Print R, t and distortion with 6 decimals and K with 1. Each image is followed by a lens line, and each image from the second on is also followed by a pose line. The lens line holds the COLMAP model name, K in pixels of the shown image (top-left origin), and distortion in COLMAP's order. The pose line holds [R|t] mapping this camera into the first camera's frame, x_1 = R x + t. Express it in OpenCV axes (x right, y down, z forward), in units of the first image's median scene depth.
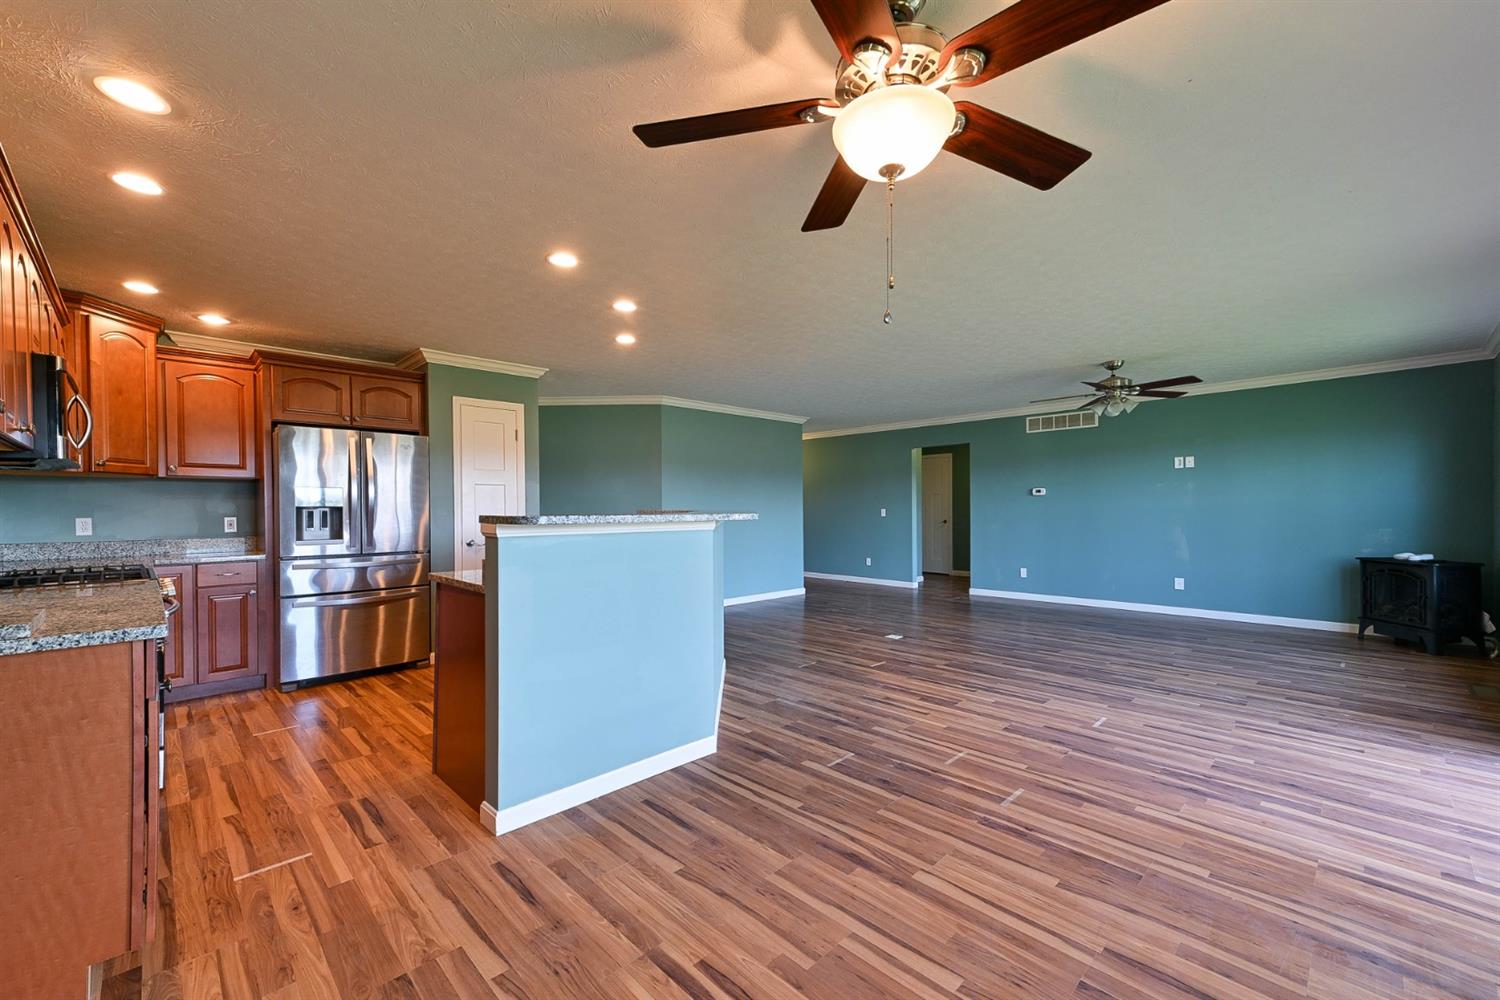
lens RADIAL K [[603.3, 0, 741.5], [0, 603.3, 514.6], [0, 0, 1]] dist [0.020448, -0.000431]
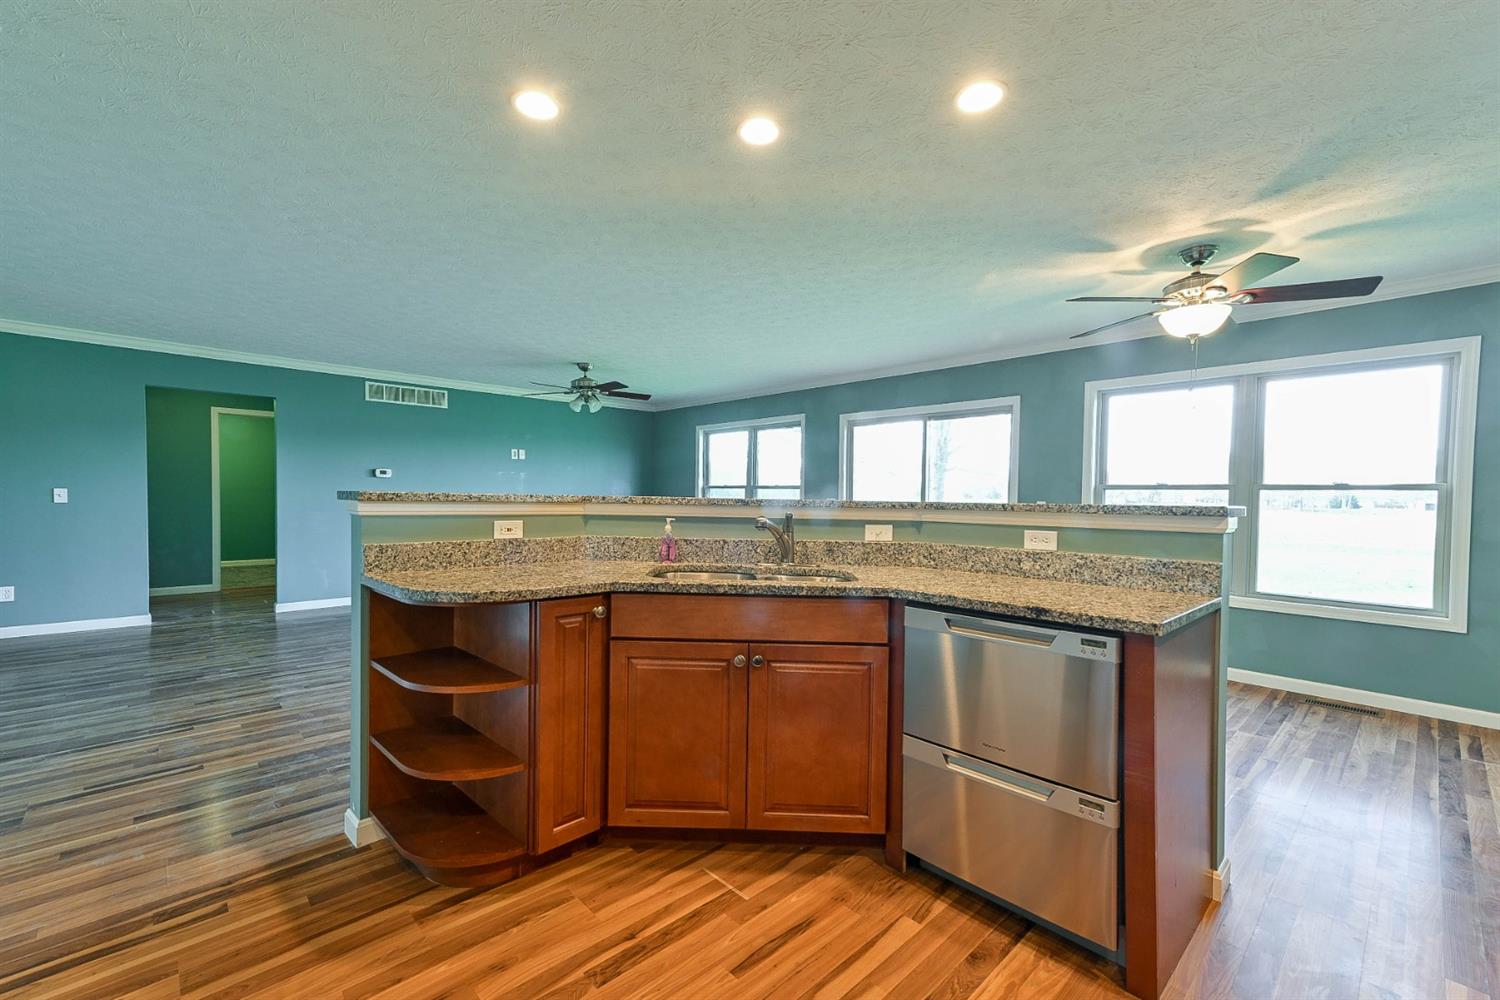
lens RADIAL K [[623.5, 0, 739.8], [0, 623.5, 513.7], [0, 0, 1]] dist [0.020246, 0.000043]
pose [[0.020207, -0.021878, 0.999556, -0.436788], [-0.003784, 0.999752, 0.021959, -0.002486], [-0.999789, -0.004226, 0.020119, 0.565938]]
